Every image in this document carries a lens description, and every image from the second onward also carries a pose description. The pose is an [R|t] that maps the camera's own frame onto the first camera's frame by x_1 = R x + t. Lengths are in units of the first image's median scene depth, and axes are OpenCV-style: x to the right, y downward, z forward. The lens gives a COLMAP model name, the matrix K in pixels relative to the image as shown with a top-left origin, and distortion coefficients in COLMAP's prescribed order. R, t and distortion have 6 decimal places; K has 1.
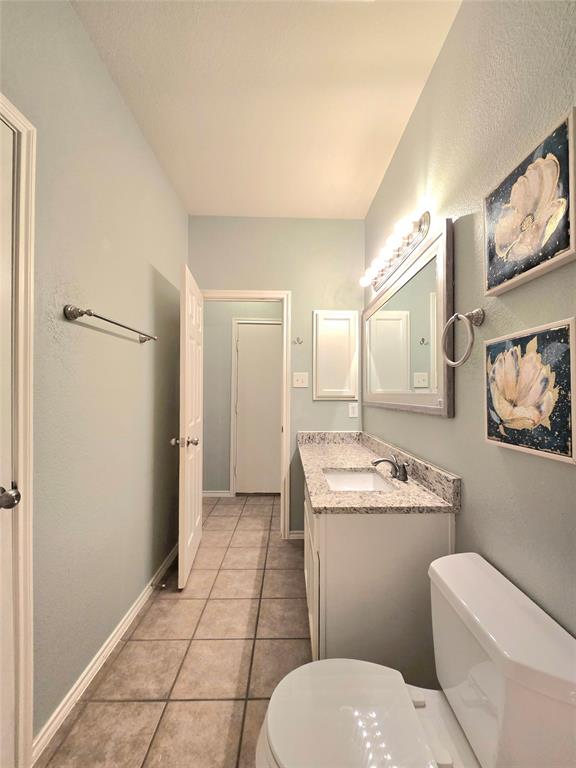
lens RADIAL K [[316.0, 0, 289.8], [0, 316.0, 386.4], [0, 0, 1]] dist [-0.006726, -0.000469]
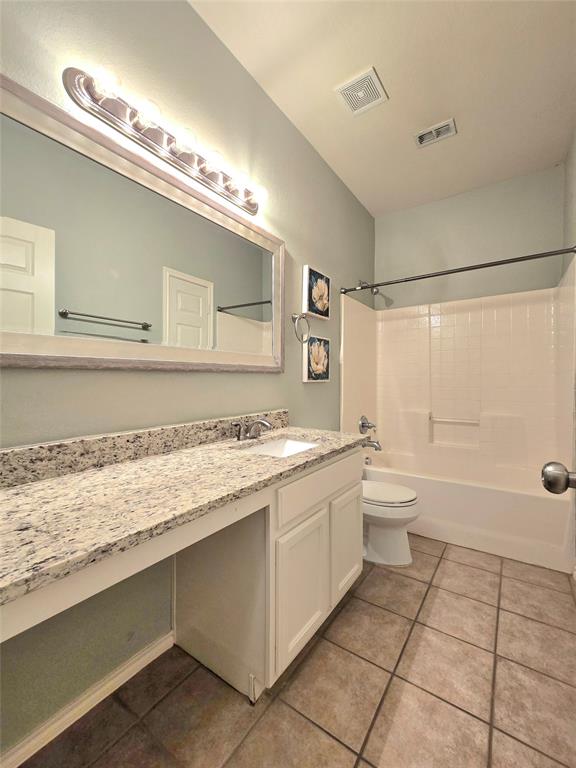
lens RADIAL K [[316.0, 0, 293.4], [0, 316.0, 377.5], [0, 0, 1]] dist [-0.006726, -0.000469]
pose [[-0.815781, -0.017890, 0.578084, -0.566820], [-0.025638, 0.999658, -0.005243, 0.170127], [-0.577792, -0.019098, -0.815960, 2.957144]]
